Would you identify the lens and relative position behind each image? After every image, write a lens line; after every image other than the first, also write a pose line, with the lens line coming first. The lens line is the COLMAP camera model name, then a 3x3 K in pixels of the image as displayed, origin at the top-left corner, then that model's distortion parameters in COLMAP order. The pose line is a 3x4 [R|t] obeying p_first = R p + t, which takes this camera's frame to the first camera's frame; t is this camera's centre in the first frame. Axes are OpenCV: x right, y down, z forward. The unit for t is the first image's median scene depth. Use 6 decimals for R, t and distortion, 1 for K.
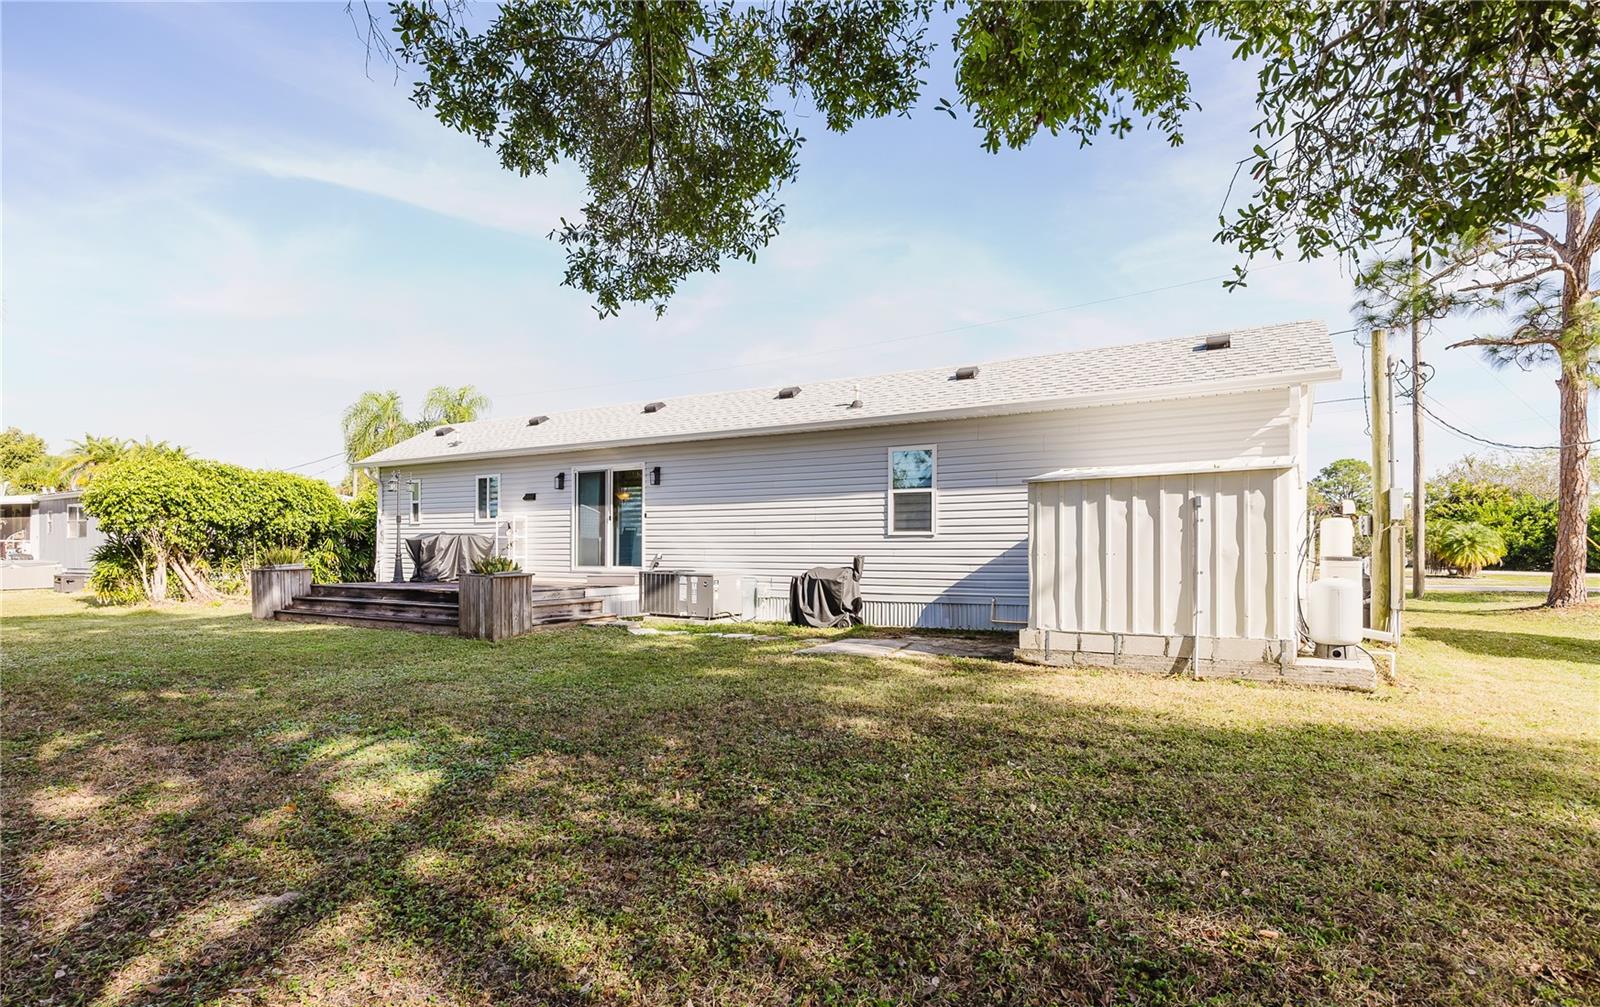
lens RADIAL K [[731.9, 0, 800.0], [0, 731.9, 503.5], [0, 0, 1]] dist [-0.002662, -0.000253]
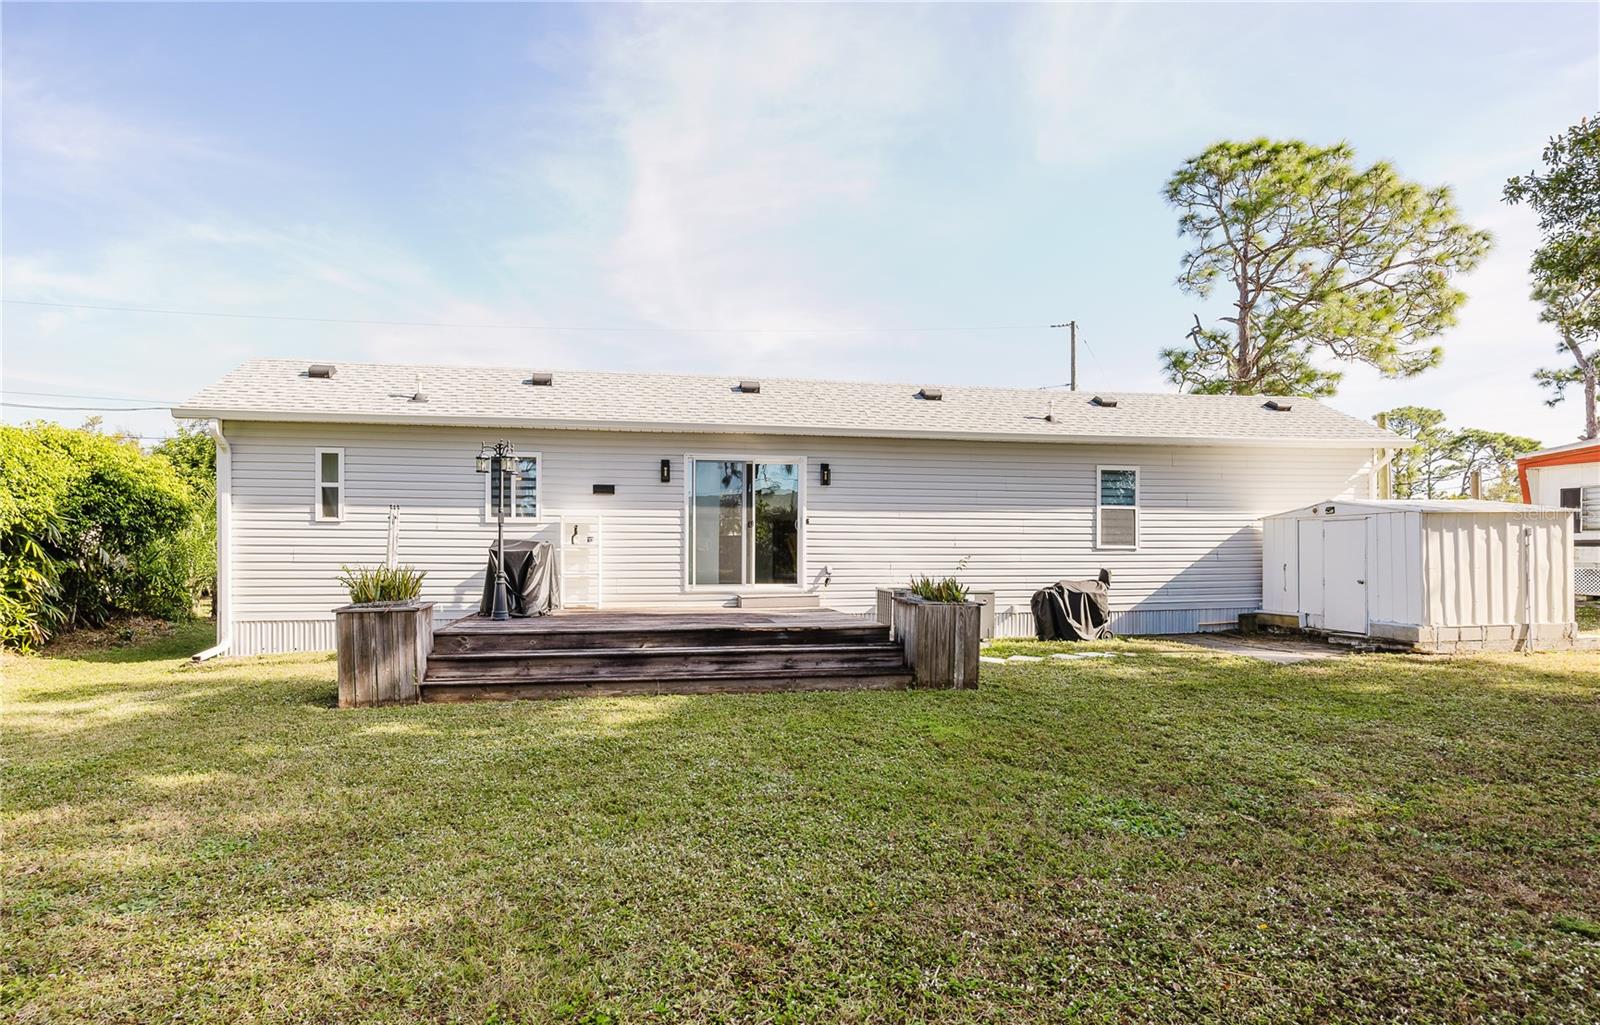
lens RADIAL K [[749.4, 0, 820.6], [0, 749.4, 498.0], [0, 0, 1]] dist [-0.015355, 0.000650]
pose [[0.797082, 0.043323, 0.602315, -0.885676], [-0.038227, 0.999043, -0.021271, 0.009207], [-0.602660, -0.006070, 0.797975, 0.403051]]
